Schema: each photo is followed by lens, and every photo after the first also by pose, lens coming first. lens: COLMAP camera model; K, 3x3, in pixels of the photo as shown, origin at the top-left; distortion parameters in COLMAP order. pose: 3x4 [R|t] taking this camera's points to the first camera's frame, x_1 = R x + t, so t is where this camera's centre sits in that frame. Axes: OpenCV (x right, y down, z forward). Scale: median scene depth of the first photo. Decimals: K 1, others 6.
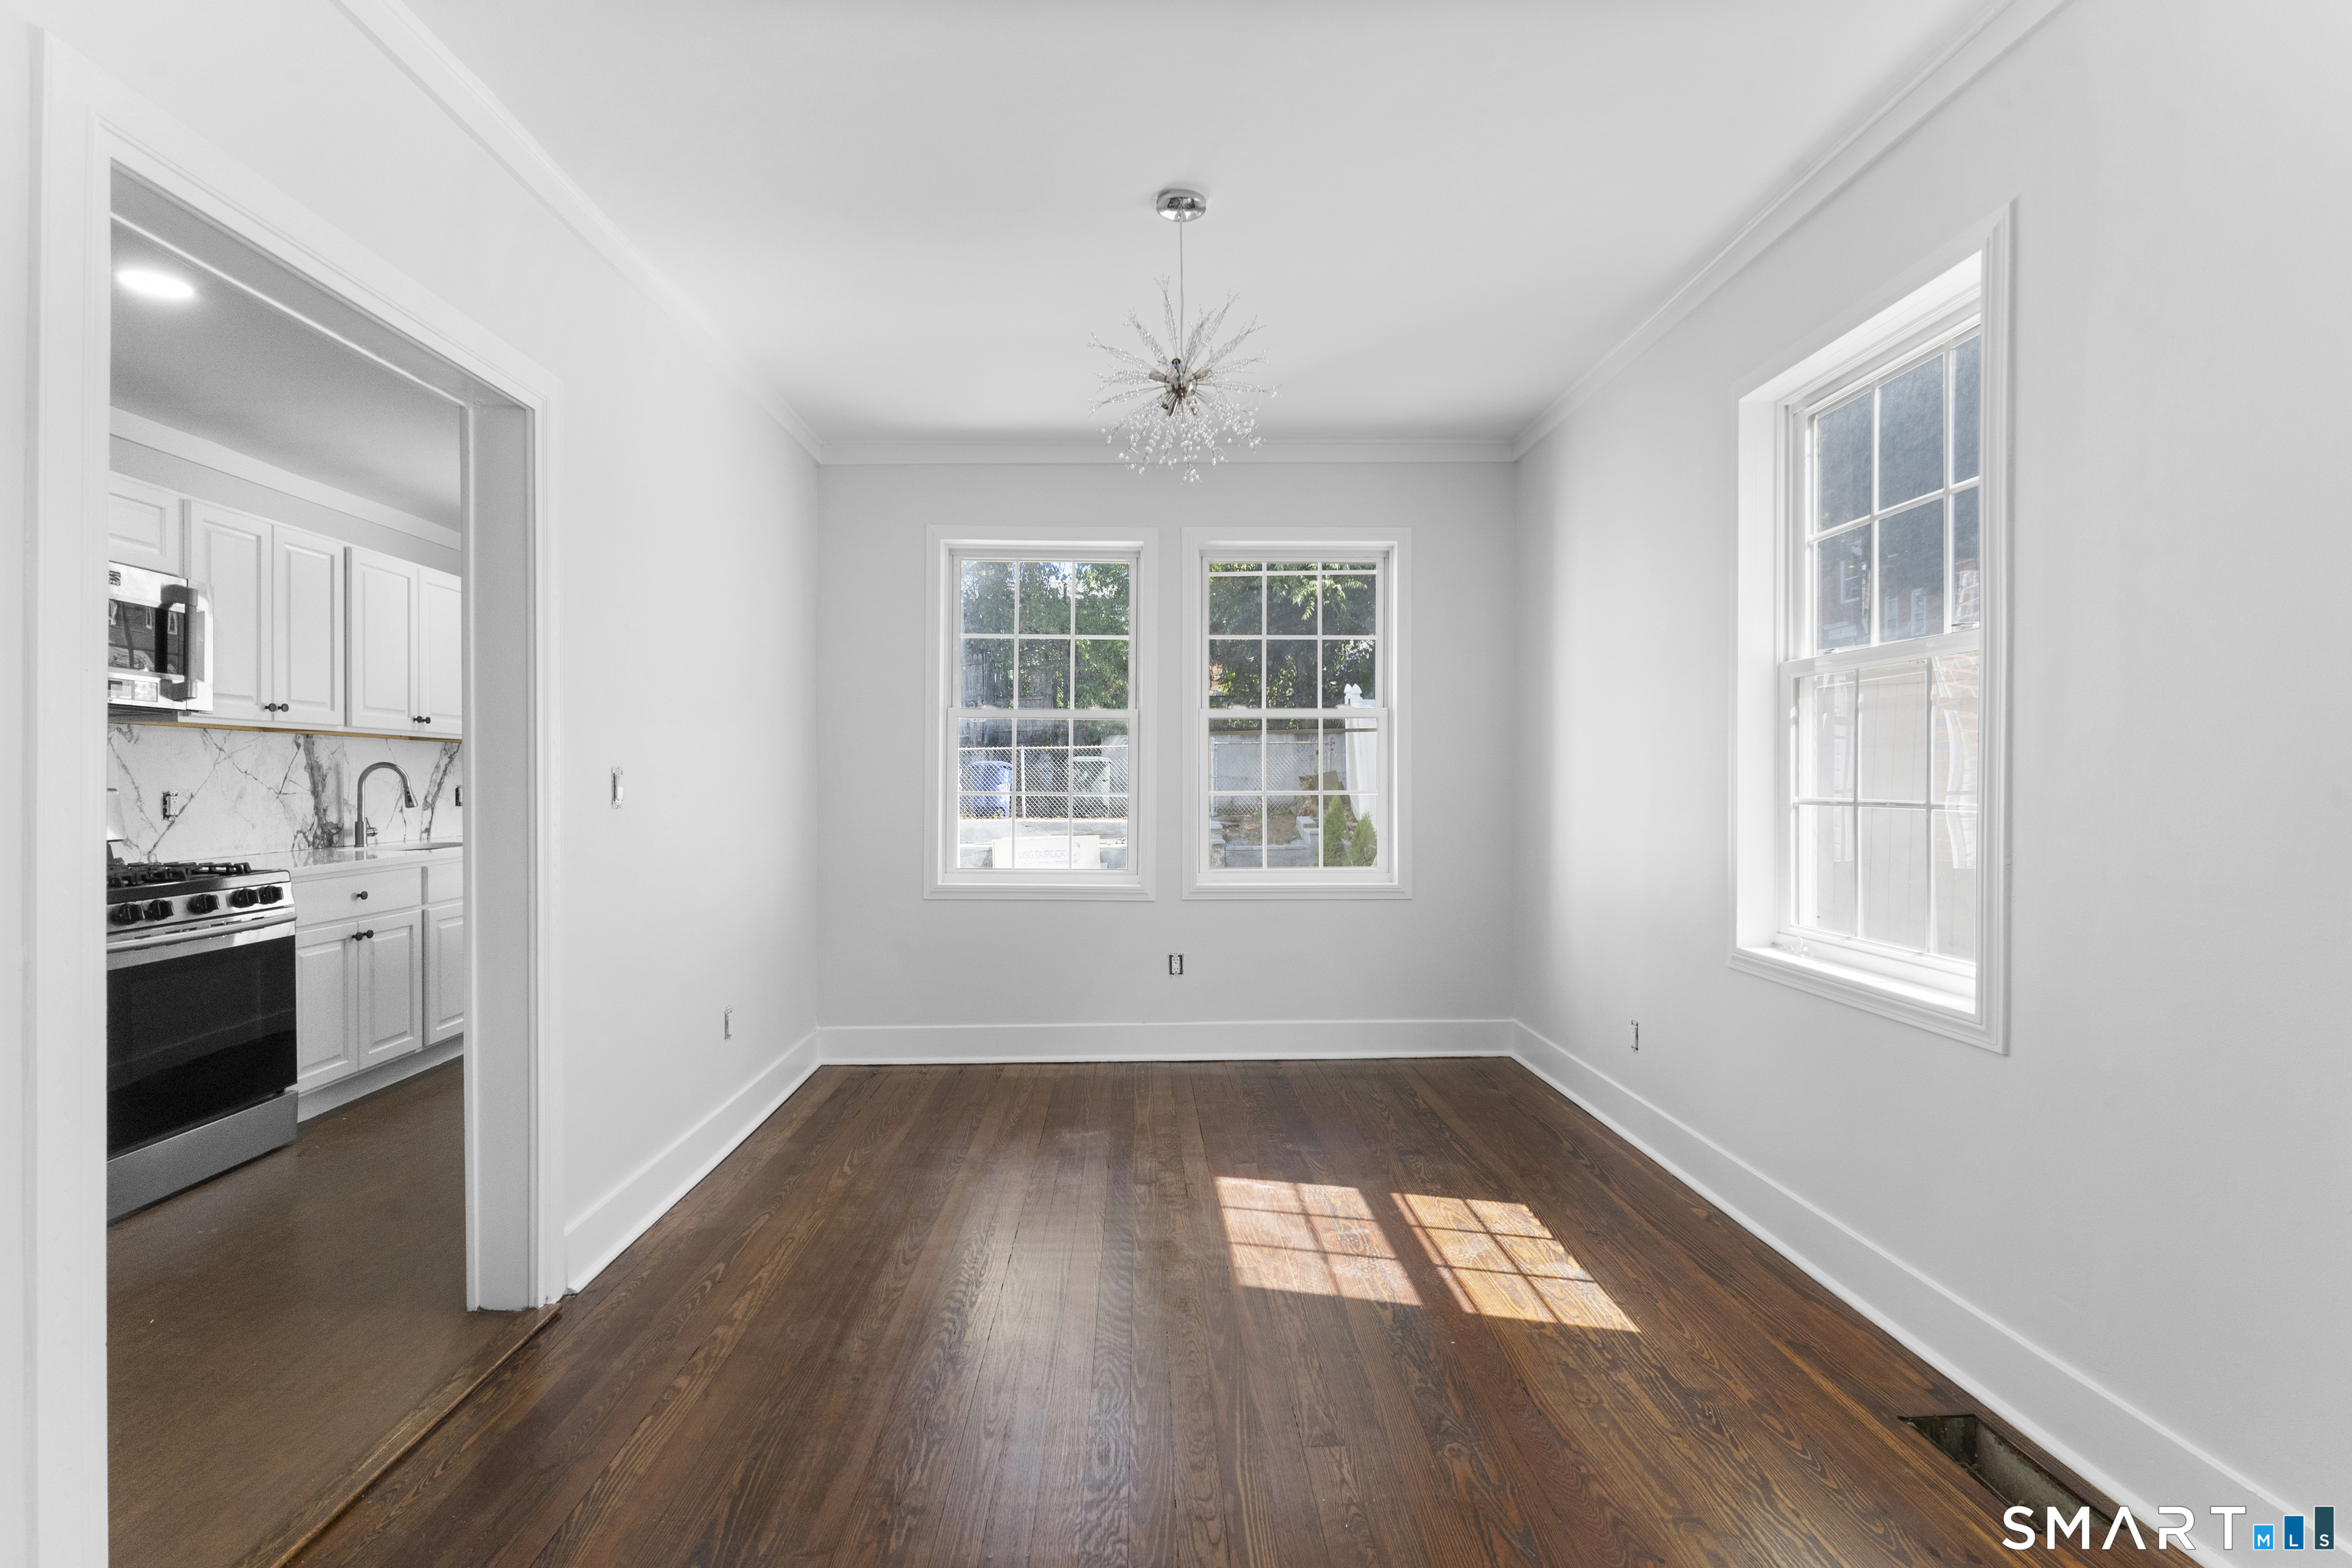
lens RADIAL K [[1139.1, 0, 1176.7], [0, 1139.1, 776.9], [0, 0, 1]] dist [-0.000495, 0.000673]
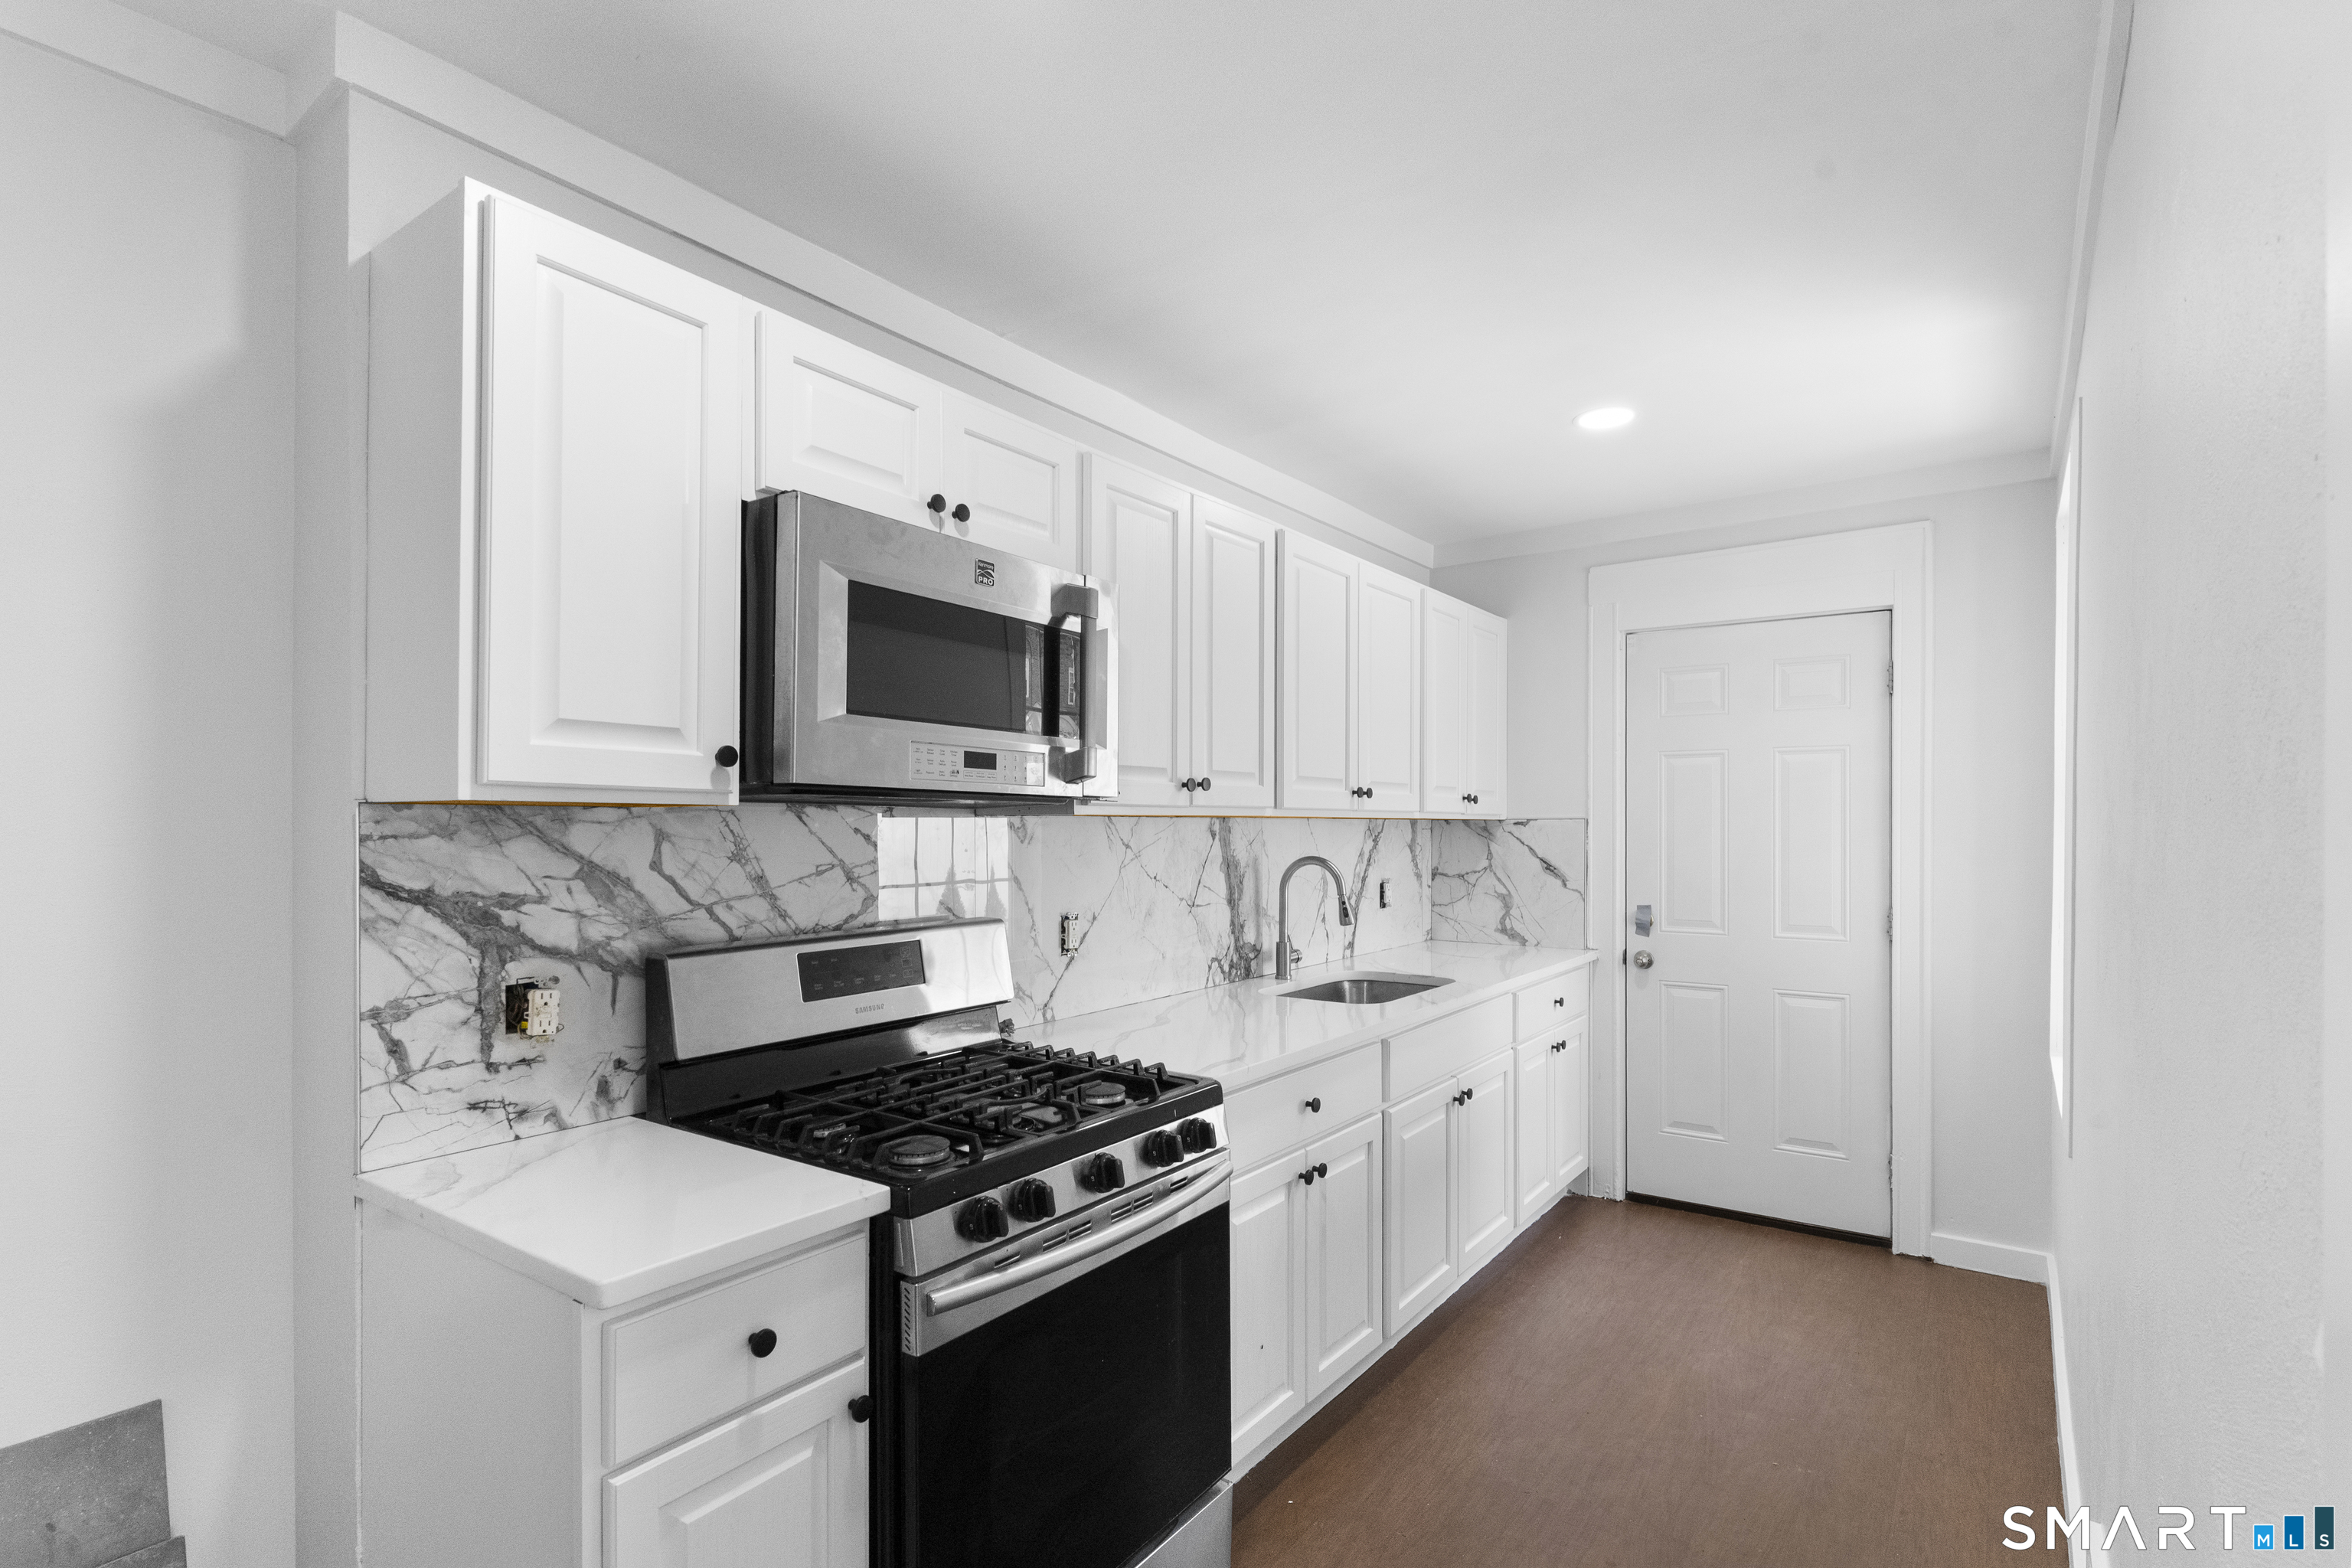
lens RADIAL K [[1139.1, 0, 1179.4], [0, 1139.1, 807.7], [0, 0, 1]] dist [-0.000495, 0.000673]
pose [[0.795336, -0.002963, -0.606162, -0.391469], [-0.002694, 0.999961, -0.008423, -0.040113], [0.606163, 0.008332, 0.795297, 0.464995]]
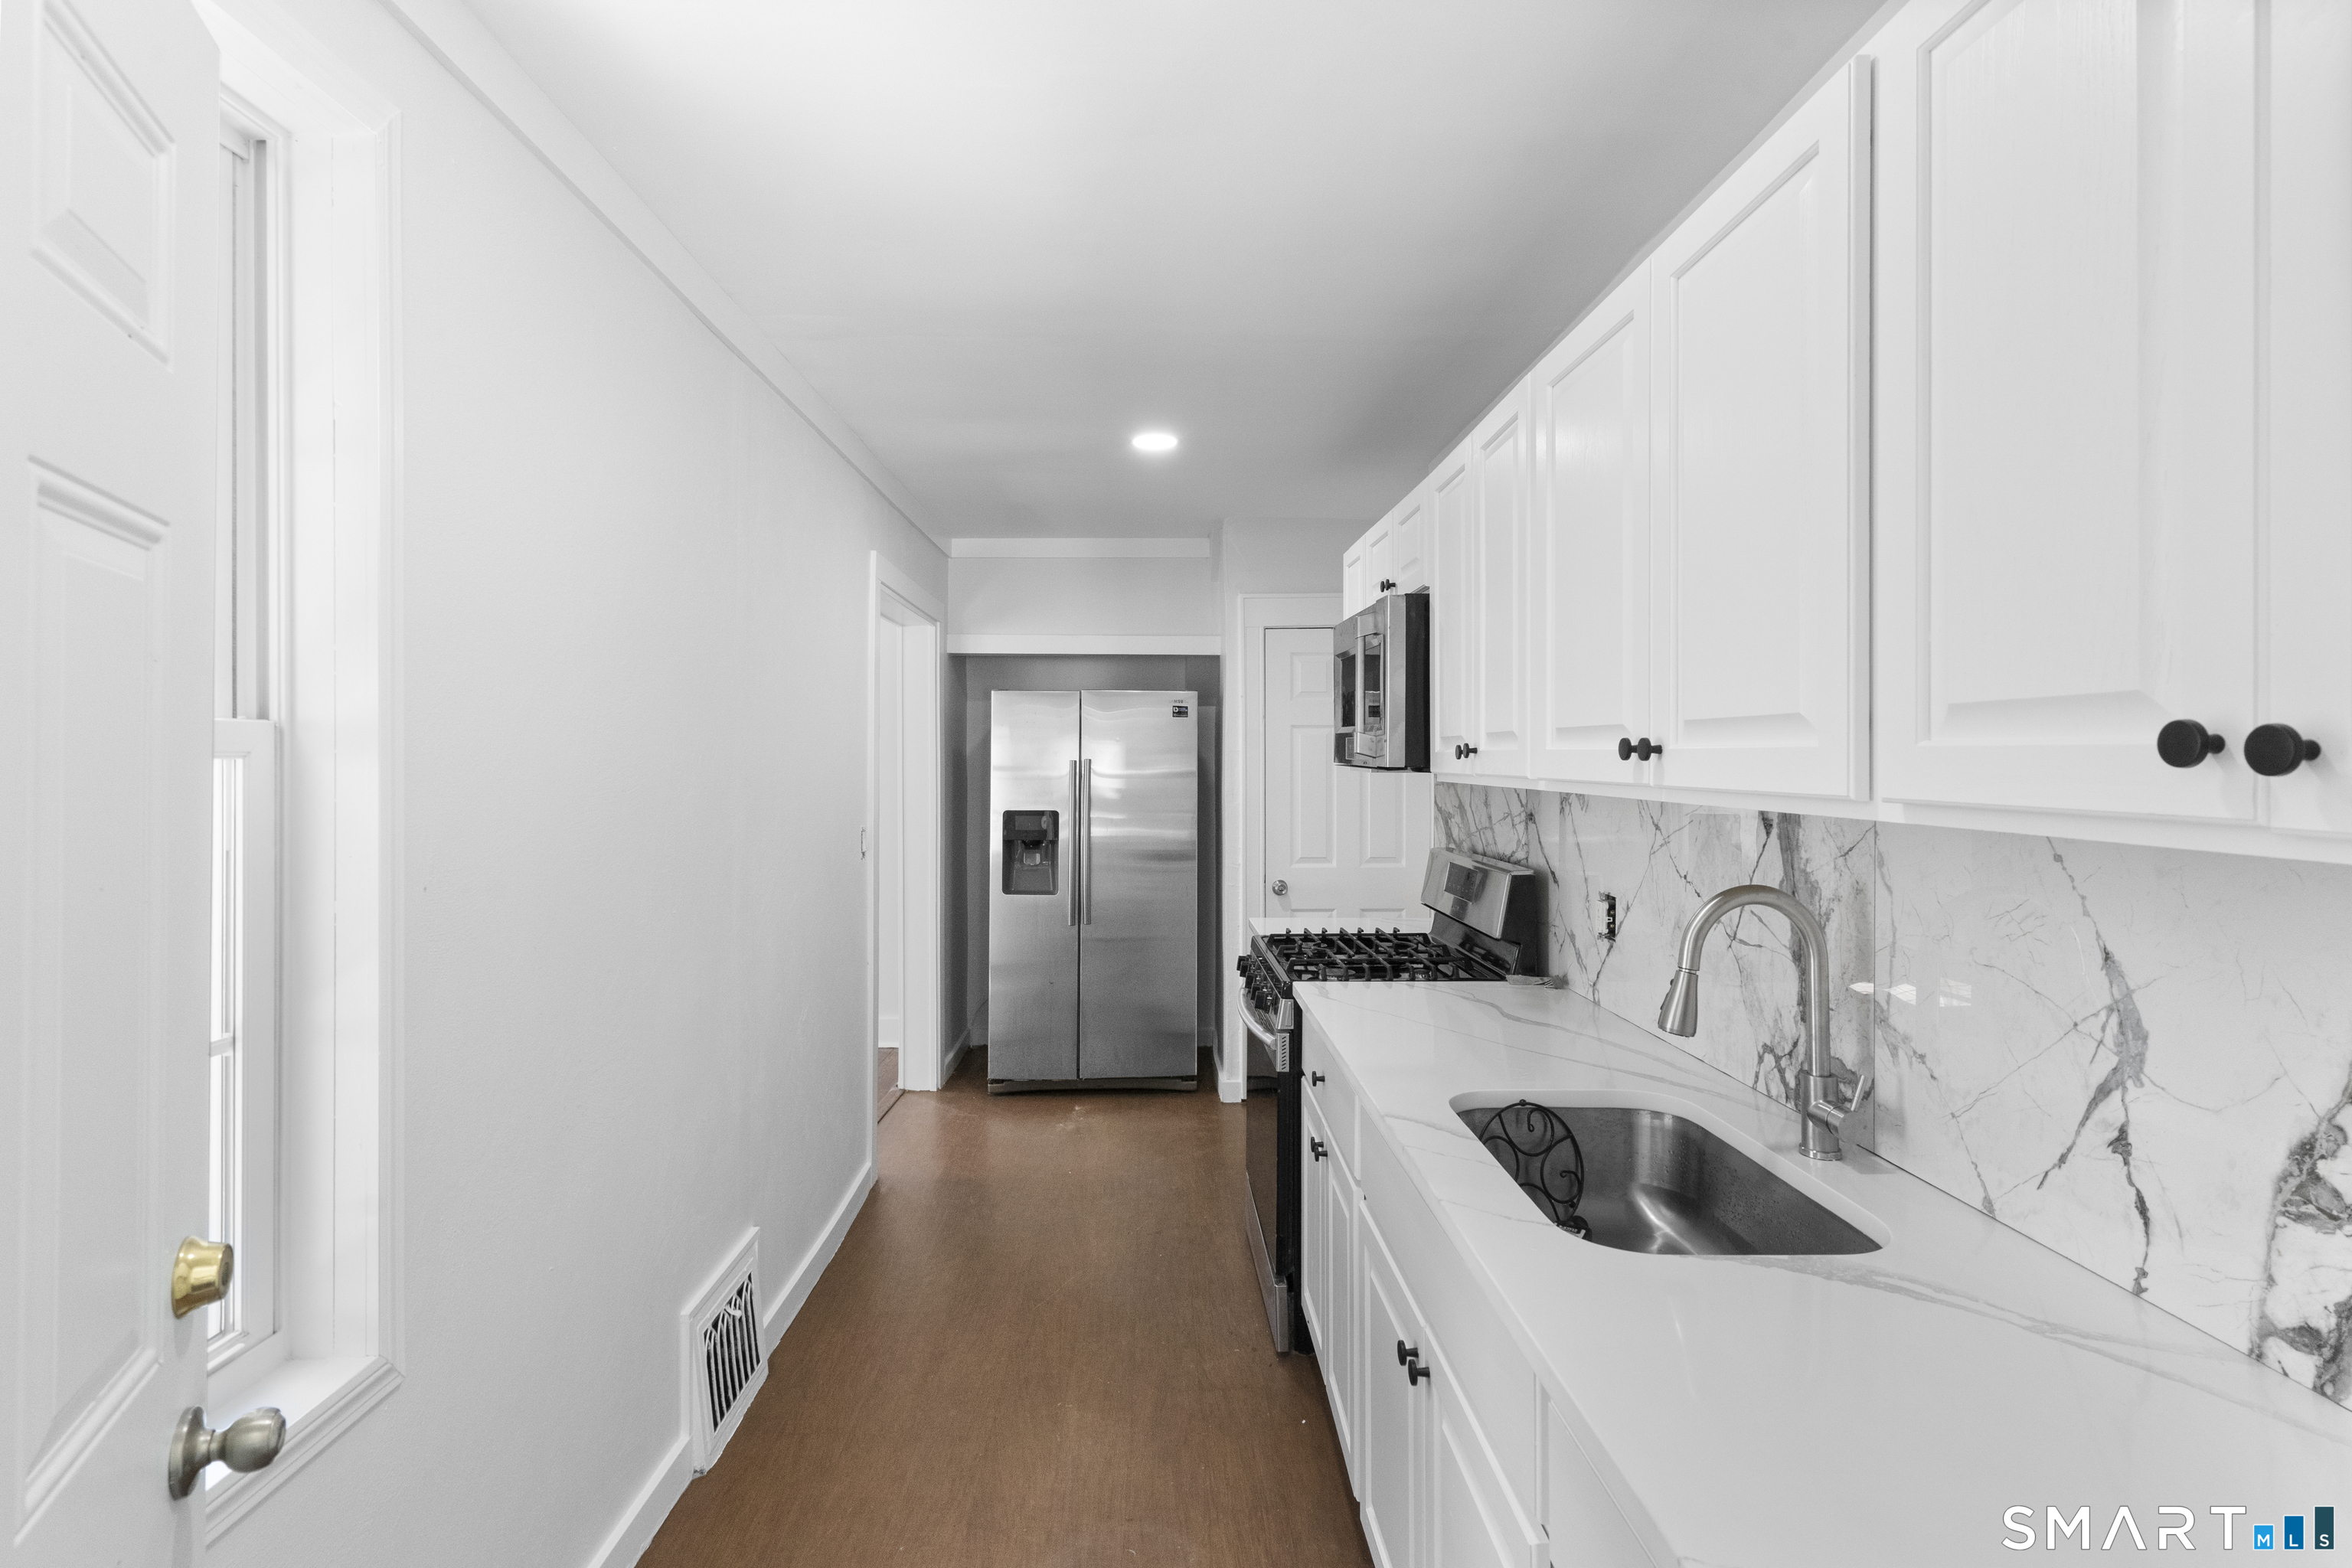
lens RADIAL K [[1139.1, 0, 1176.9], [0, 1139.1, 769.0], [0, 0, 1]] dist [-0.000495, 0.000673]
pose [[-0.999998, 0.001934, -0.001026, -0.604228], [0.001925, 0.999954, 0.009382, -0.053691], [0.001045, 0.009380, -0.999955, 1.468678]]
